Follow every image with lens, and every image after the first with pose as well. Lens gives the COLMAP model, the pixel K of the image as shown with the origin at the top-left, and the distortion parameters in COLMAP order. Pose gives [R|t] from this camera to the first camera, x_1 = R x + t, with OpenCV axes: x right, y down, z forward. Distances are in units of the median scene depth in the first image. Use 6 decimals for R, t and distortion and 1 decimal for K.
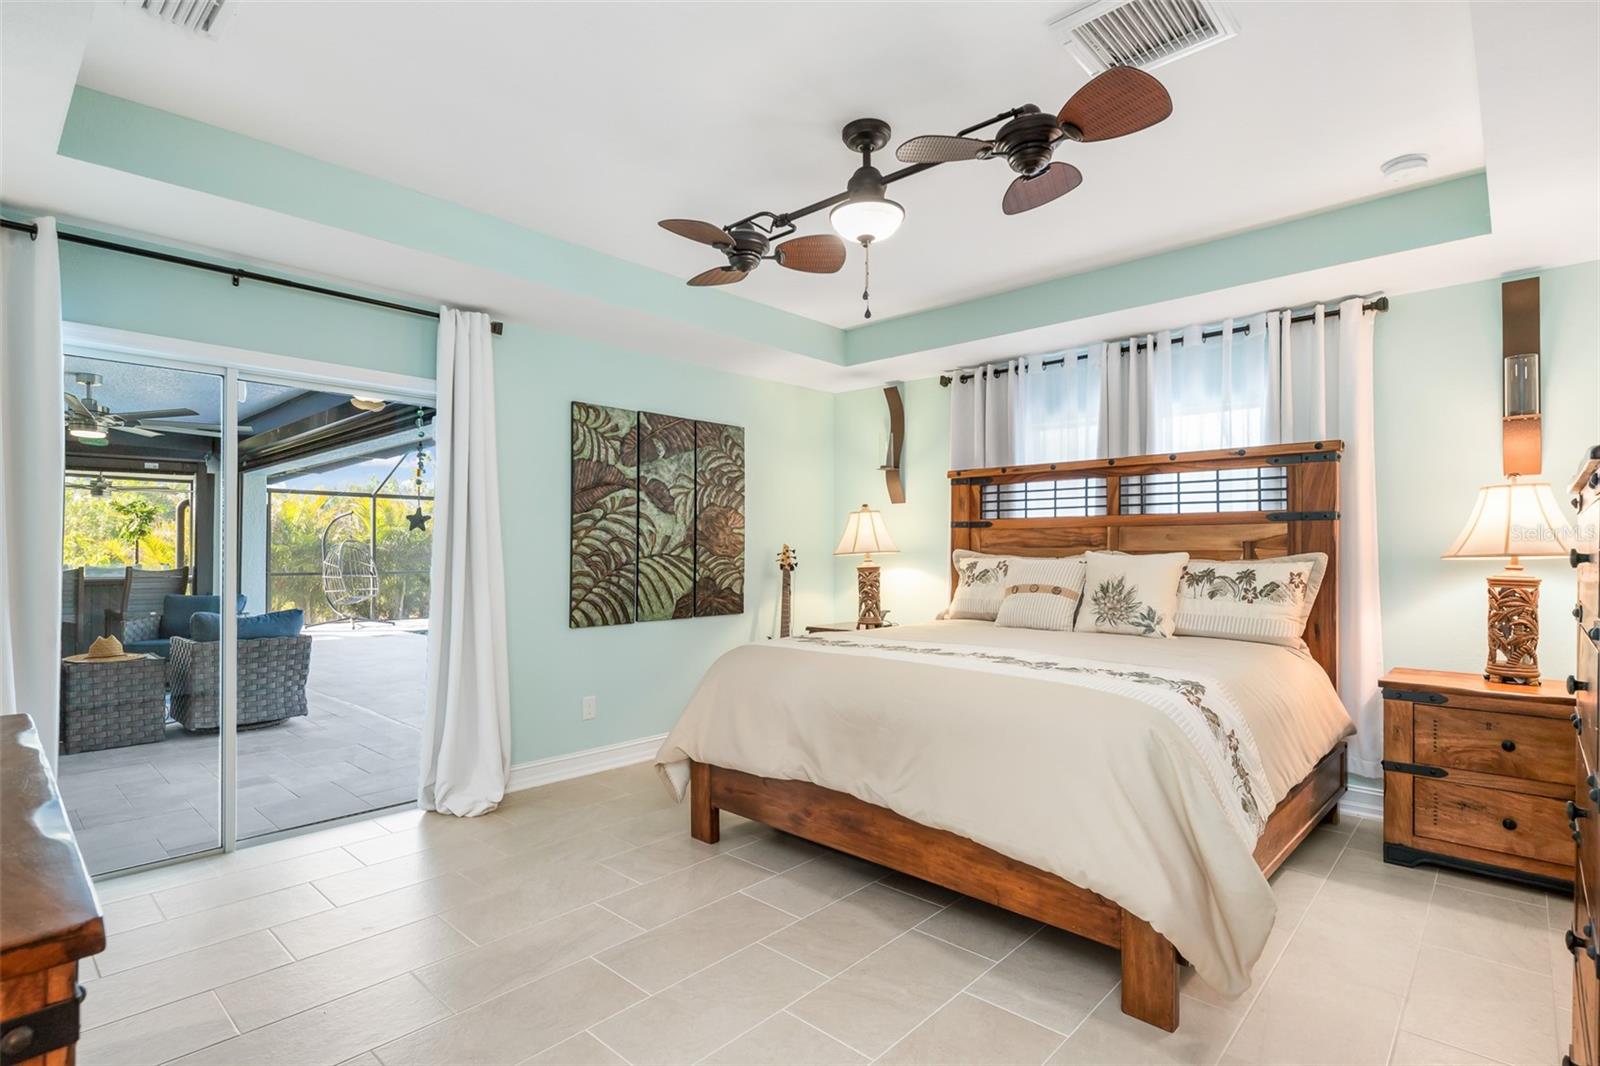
lens RADIAL K [[779.1, 0, 790.3], [0, 779.1, 545.8], [0, 0, 1]] dist [0.027808, -0.016258]
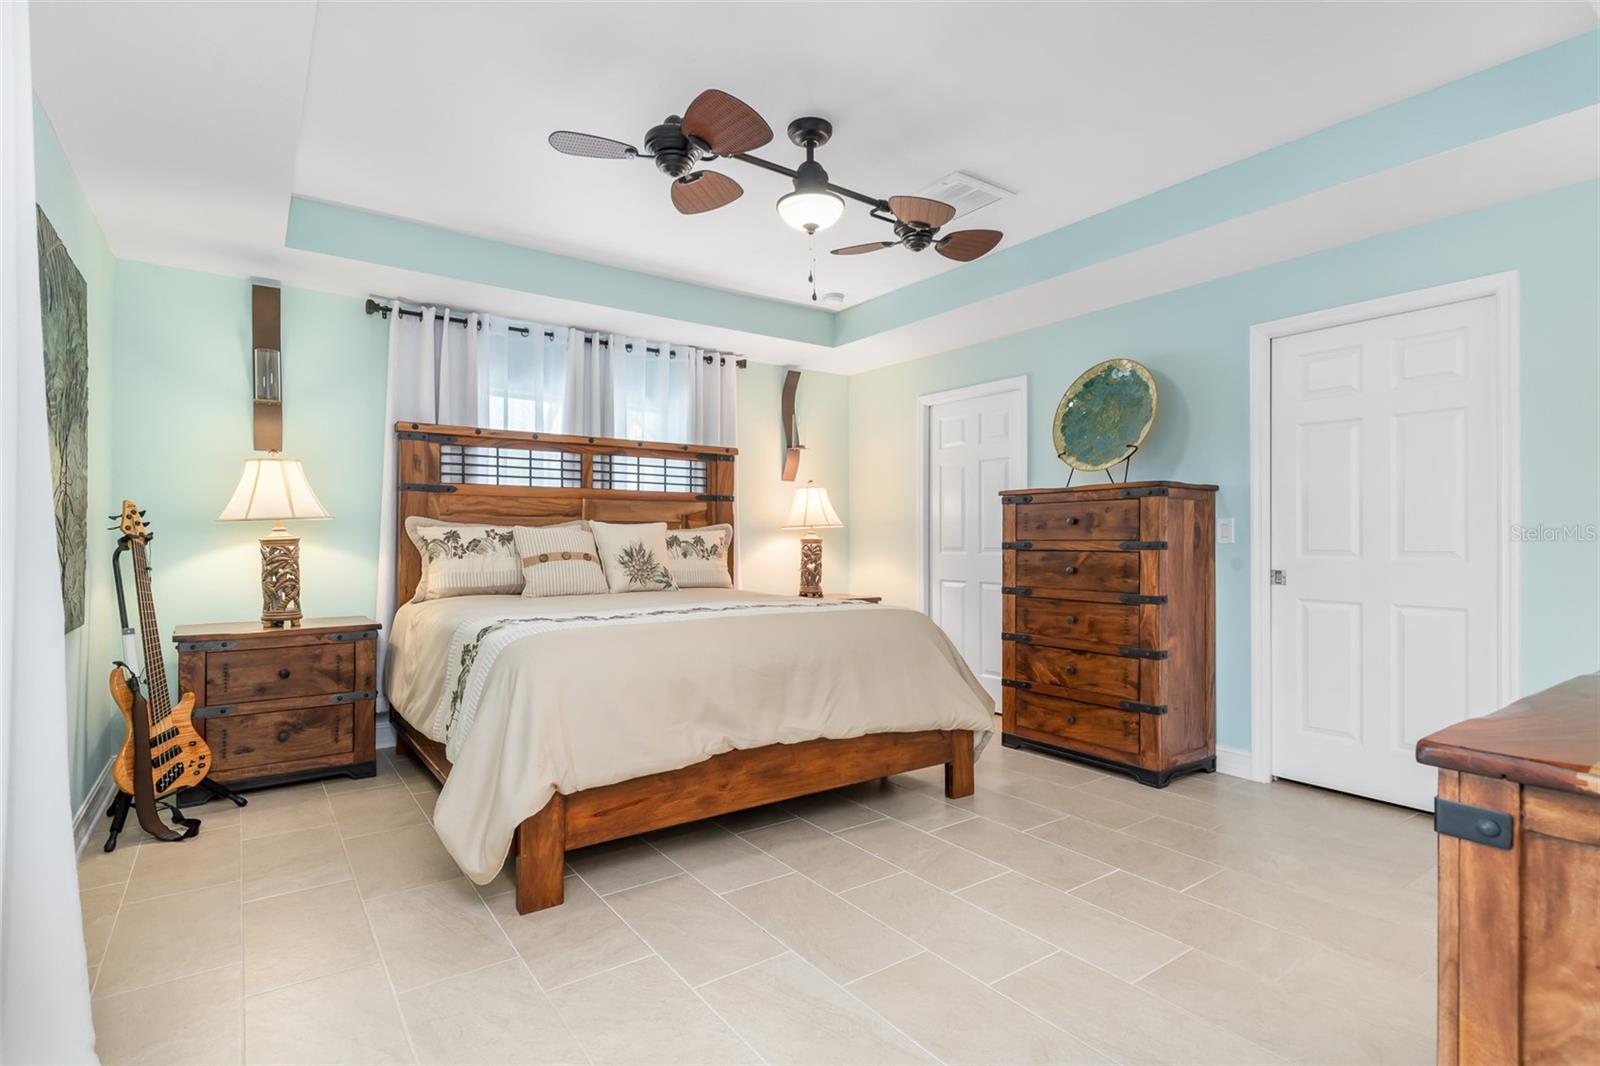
lens RADIAL K [[769.4, 0, 753.4], [0, 769.4, 563.5], [0, 0, 1]] dist [-0.001714, -0.000078]
pose [[0.228131, -0.047599, 0.972466, -0.608291], [-0.021475, 0.998315, 0.053902, 0.003828], [-0.973394, -0.033180, 0.226724, 0.514816]]
